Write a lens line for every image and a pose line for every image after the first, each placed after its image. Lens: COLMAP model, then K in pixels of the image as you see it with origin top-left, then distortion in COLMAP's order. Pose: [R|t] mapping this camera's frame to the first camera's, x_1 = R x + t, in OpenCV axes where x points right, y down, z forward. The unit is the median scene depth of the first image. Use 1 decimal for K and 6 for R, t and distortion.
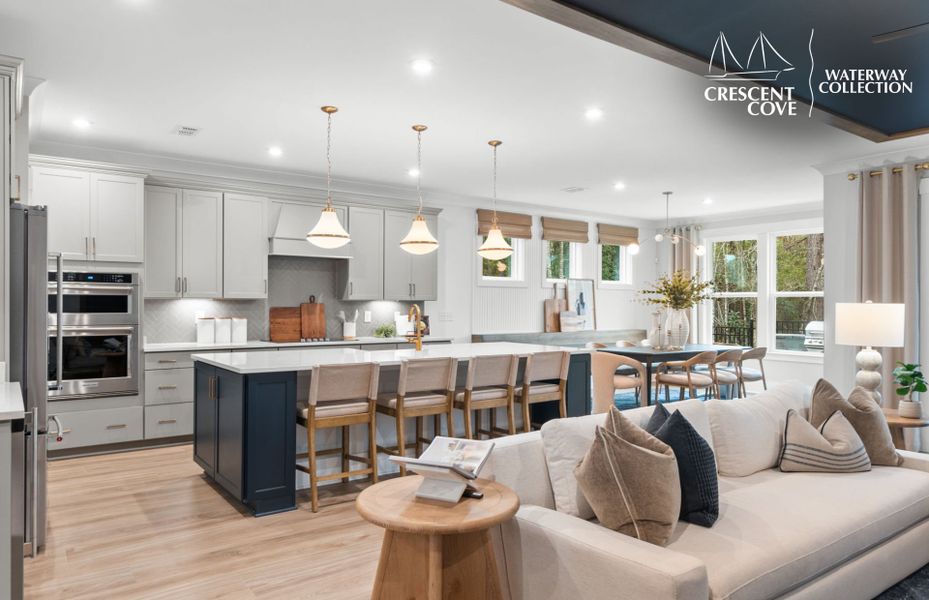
lens RADIAL K [[615.9, 0, 460.9], [0, 615.9, 303.7], [0, 0, 1]] dist [0.007576, 0.001281]
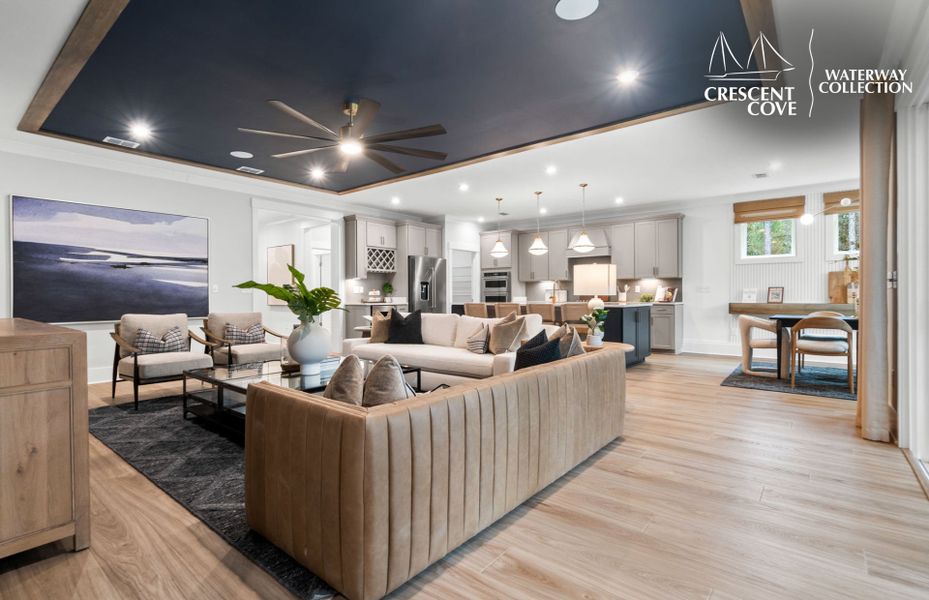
lens RADIAL K [[470.0, 0, 478.5], [0, 470.0, 297.8], [0, 0, 1]] dist [0.020782, -0.000153]
pose [[0.299702, -0.001655, -0.954031, 1.125987], [0.008964, 0.999959, 0.001081, 0.048331], [0.953991, -0.008876, 0.299705, 0.295905]]
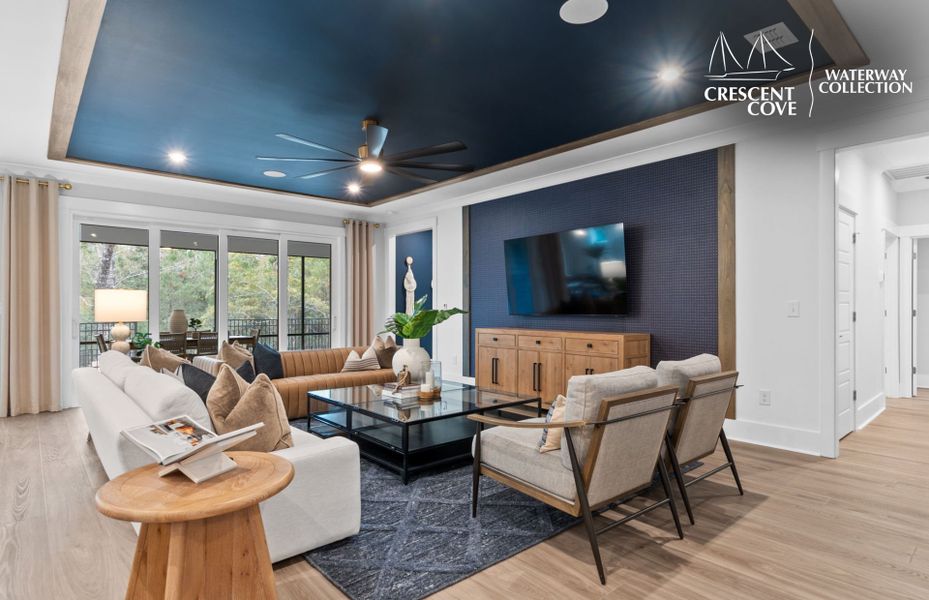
lens RADIAL K [[492.9, 0, 460.5], [0, 492.9, 302.5], [0, 0, 1]] dist [-0.001517, -0.000560]
pose [[-0.092765, 0.003250, 0.995683, -0.320136], [0.003006, 0.999991, -0.002984, 0.022192], [-0.995684, 0.002716, -0.092773, 0.260294]]
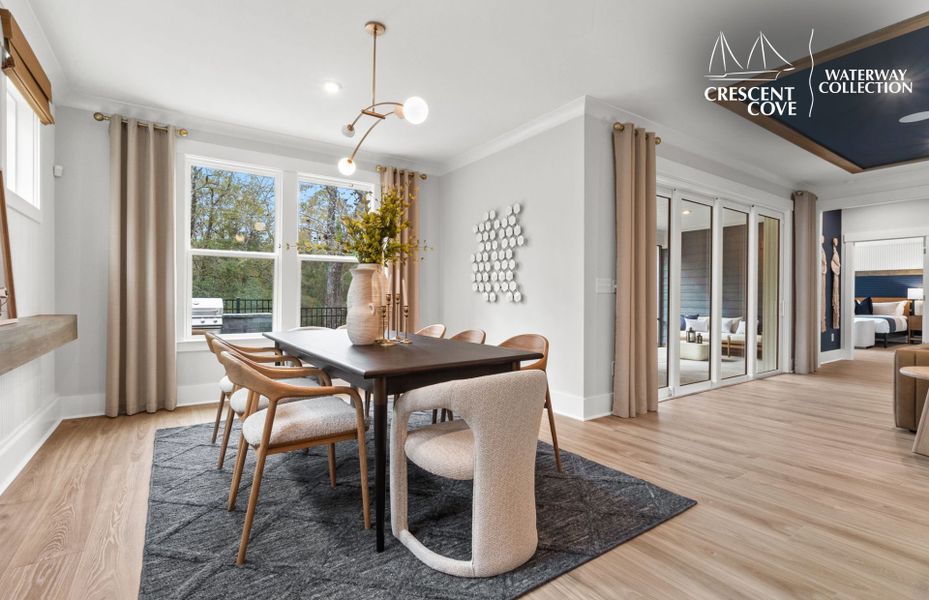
lens RADIAL K [[417.9, 0, 448.5], [0, 417.9, 298.1], [0, 0, 1]] dist [0.001644, 0.000196]
pose [[0.051679, -0.005092, 0.998651, 0.019636], [-0.006700, 0.999963, 0.005445, 0.047223], [-0.998641, -0.006972, 0.051642, 1.249000]]
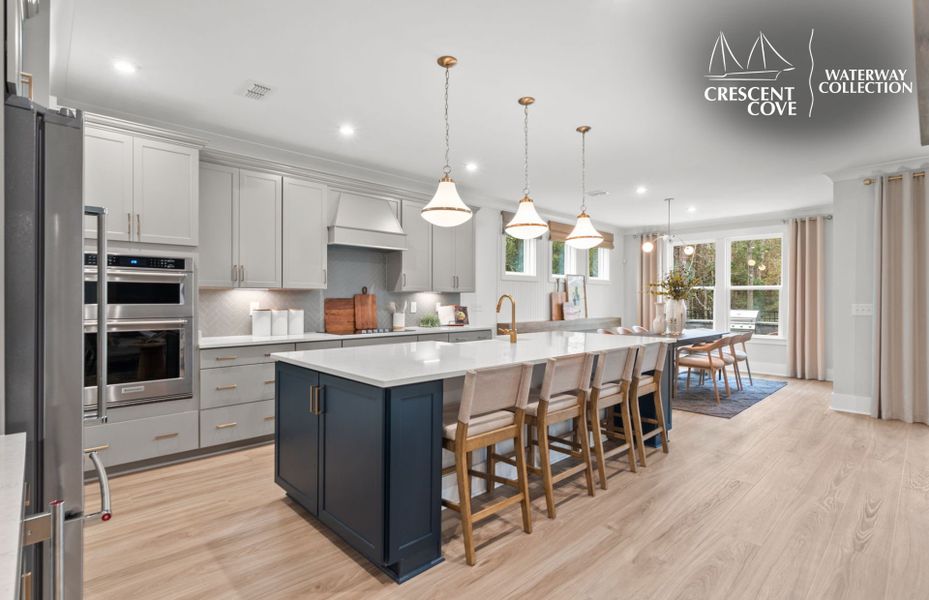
lens RADIAL K [[445.3, 0, 468.2], [0, 445.3, 298.7], [0, 0, 1]] dist [-0.000960, 0.000451]
pose [[0.990715, -0.000975, 0.135950, -0.203632], [0.000832, 0.999999, 0.001109, 0.006676], [-0.135951, -0.000986, 0.990715, 0.297748]]
